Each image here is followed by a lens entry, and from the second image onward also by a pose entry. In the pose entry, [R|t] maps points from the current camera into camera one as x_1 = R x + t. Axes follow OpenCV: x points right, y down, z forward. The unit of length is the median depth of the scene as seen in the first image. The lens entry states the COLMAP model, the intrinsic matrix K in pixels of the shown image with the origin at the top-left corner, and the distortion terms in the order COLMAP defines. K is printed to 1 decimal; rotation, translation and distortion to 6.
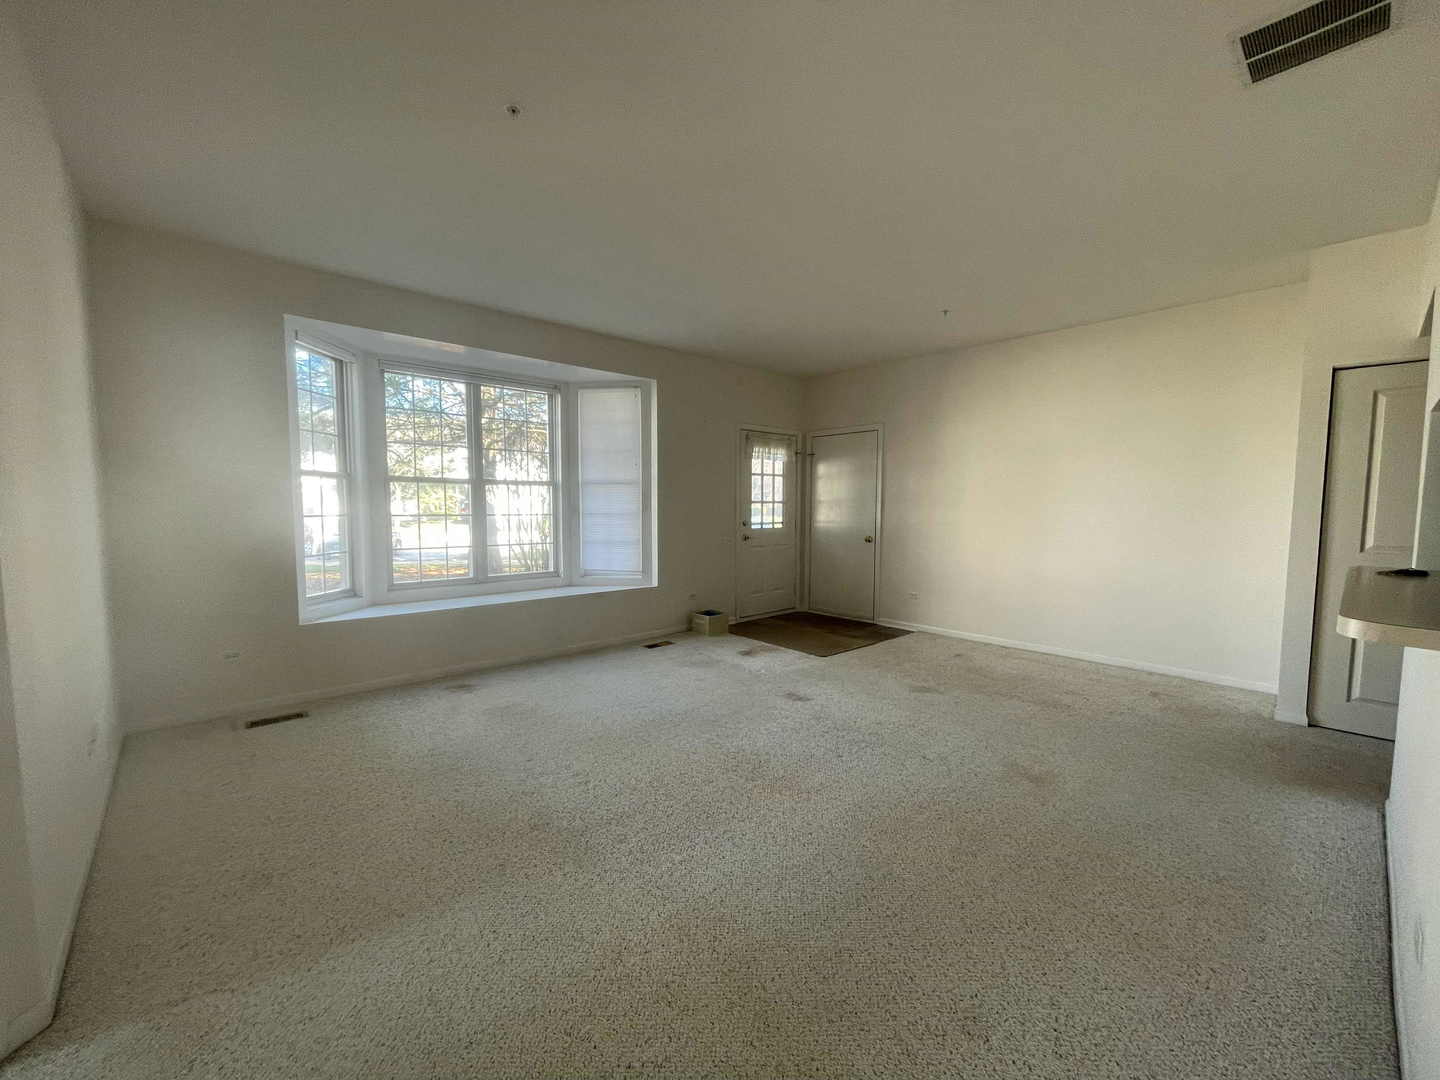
lens RADIAL K [[586.5, 0, 720.0], [0, 586.5, 540.0], [0, 0, 1]] dist [0.000697, 0.000116]
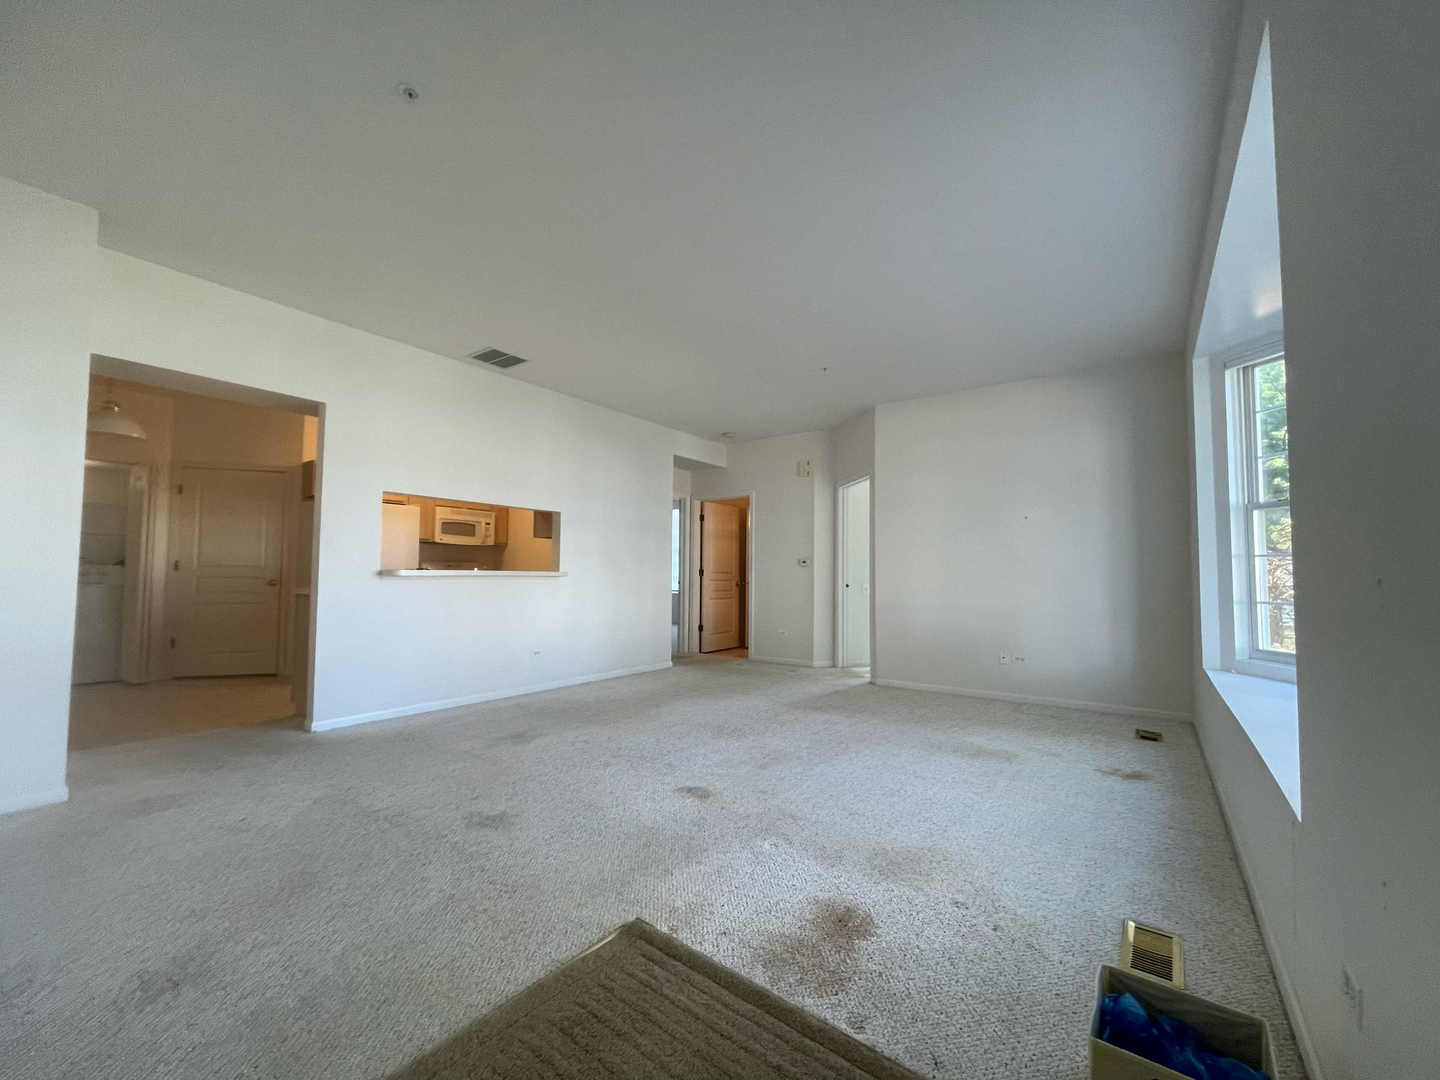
lens RADIAL K [[586.5, 0, 720.0], [0, 586.5, 540.0], [0, 0, 1]] dist [0.000697, 0.000116]
pose [[-0.979608, -0.020954, -0.199820, 0.248033], [-0.023331, 0.999682, 0.009550, -0.050382], [0.199557, 0.014017, -0.979786, 1.683162]]
